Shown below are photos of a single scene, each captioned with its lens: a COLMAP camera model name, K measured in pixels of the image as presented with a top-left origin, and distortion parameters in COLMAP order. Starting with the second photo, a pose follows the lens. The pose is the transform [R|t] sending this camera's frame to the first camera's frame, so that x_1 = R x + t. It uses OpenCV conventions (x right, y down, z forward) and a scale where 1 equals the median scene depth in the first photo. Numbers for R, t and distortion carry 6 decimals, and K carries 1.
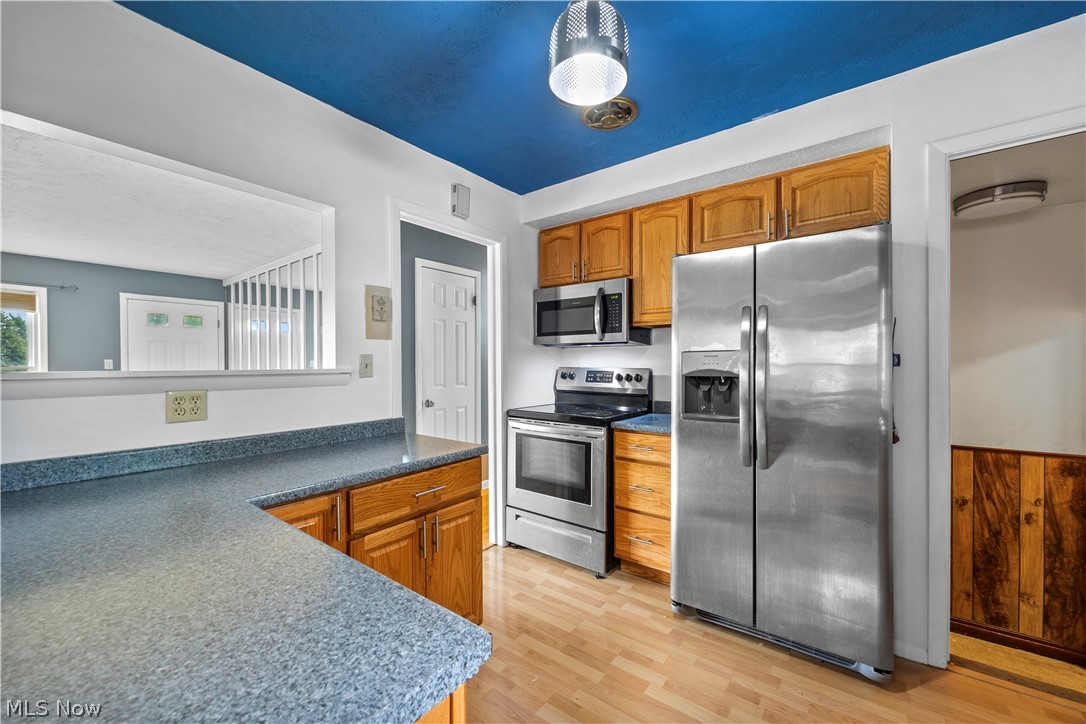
lens RADIAL K [[427.9, 0, 544.1], [0, 427.9, 366.9], [0, 0, 1]] dist [-0.000006, -0.000381]
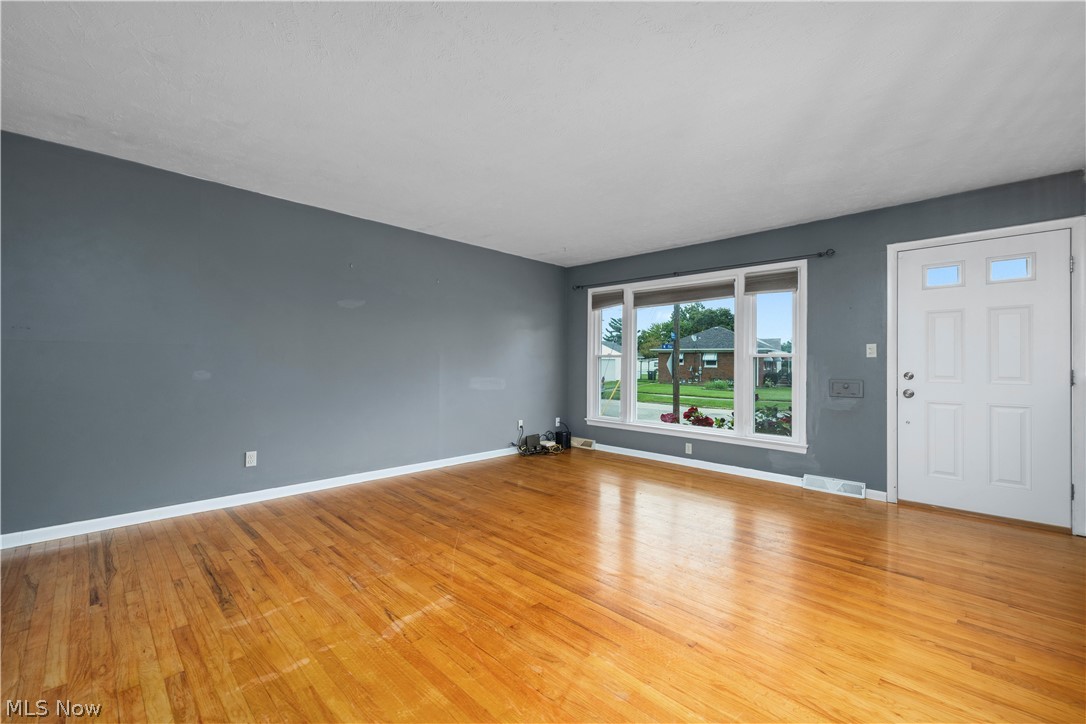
lens RADIAL K [[444.0, 0, 543.0], [0, 444.0, 362.0], [0, 0, 1]] dist [0.003933, -0.000146]
pose [[-0.126071, -0.001015, -0.992021, -0.514129], [-0.012720, 0.999919, 0.000594, 0.046028], [0.991940, 0.012694, -0.126074, 1.289263]]
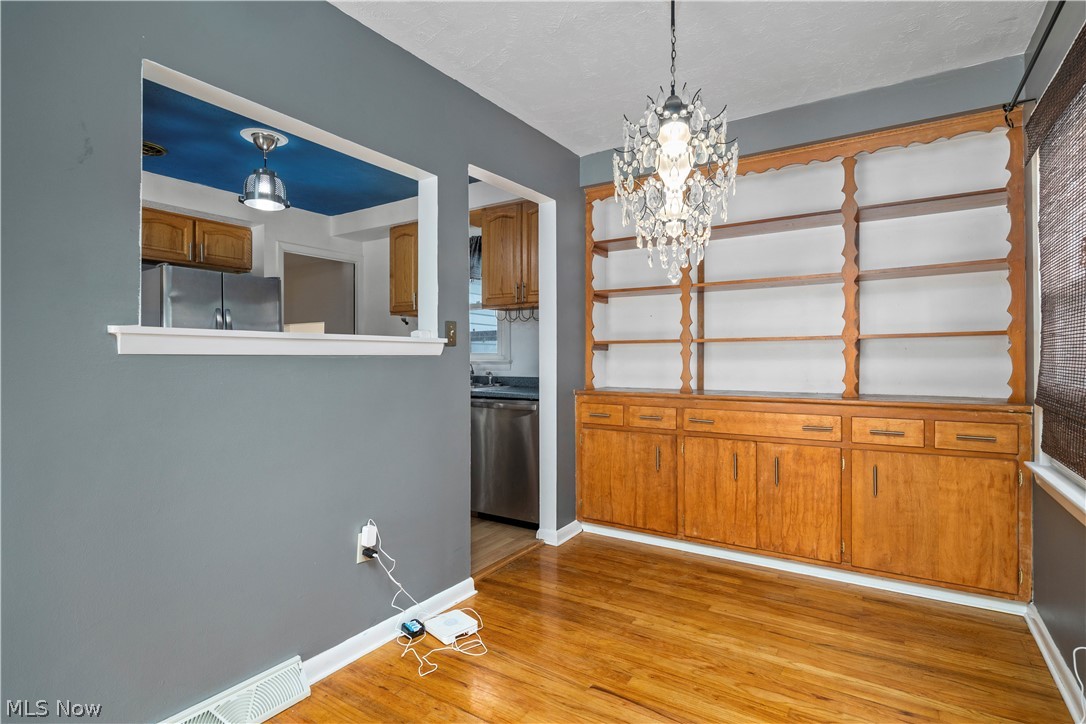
lens RADIAL K [[543.9, 0, 541.3], [0, 543.9, 352.7], [0, 0, 1]] dist [-0.003470, -0.001125]
pose [[-0.074451, 0.011789, 0.997155, -1.433464], [0.005810, 0.999918, -0.011388, 0.051847], [-0.997208, 0.004946, -0.074513, -0.072493]]
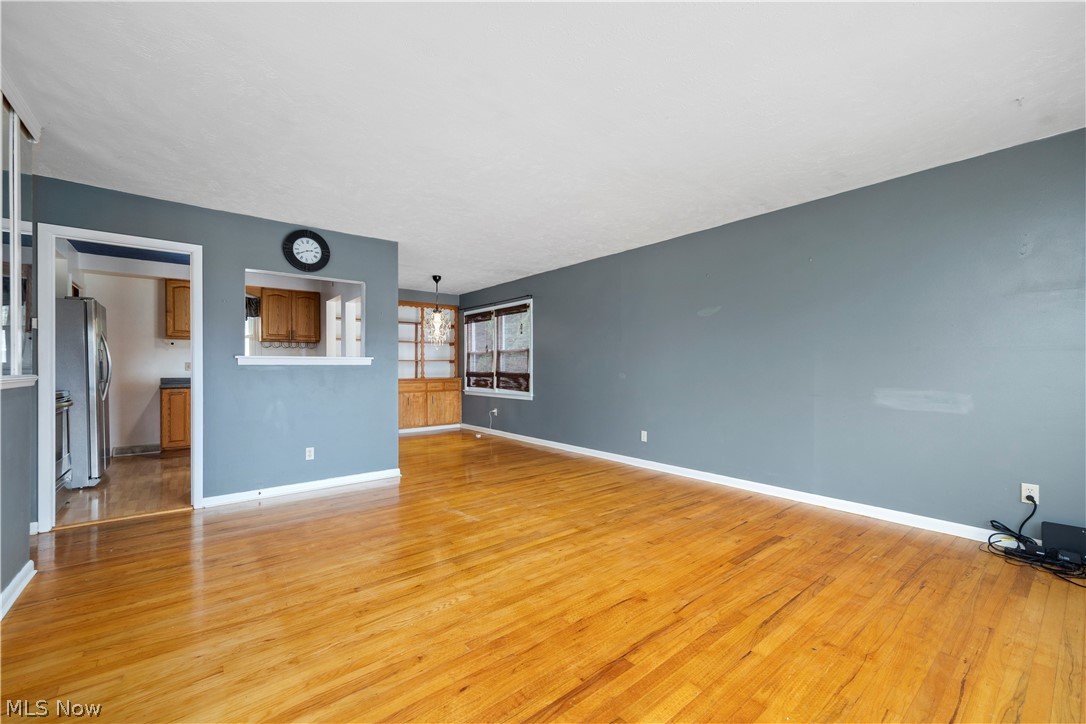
lens RADIAL K [[444.0, 0, 543.0], [0, 444.0, 362.0], [0, 0, 1]] dist [0.003933, -0.000146]
pose [[-0.970443, 0.007715, 0.241209, -2.011391], [0.006544, 0.999963, -0.005655, 0.044352], [-0.241243, -0.003910, -0.970457, 2.348257]]
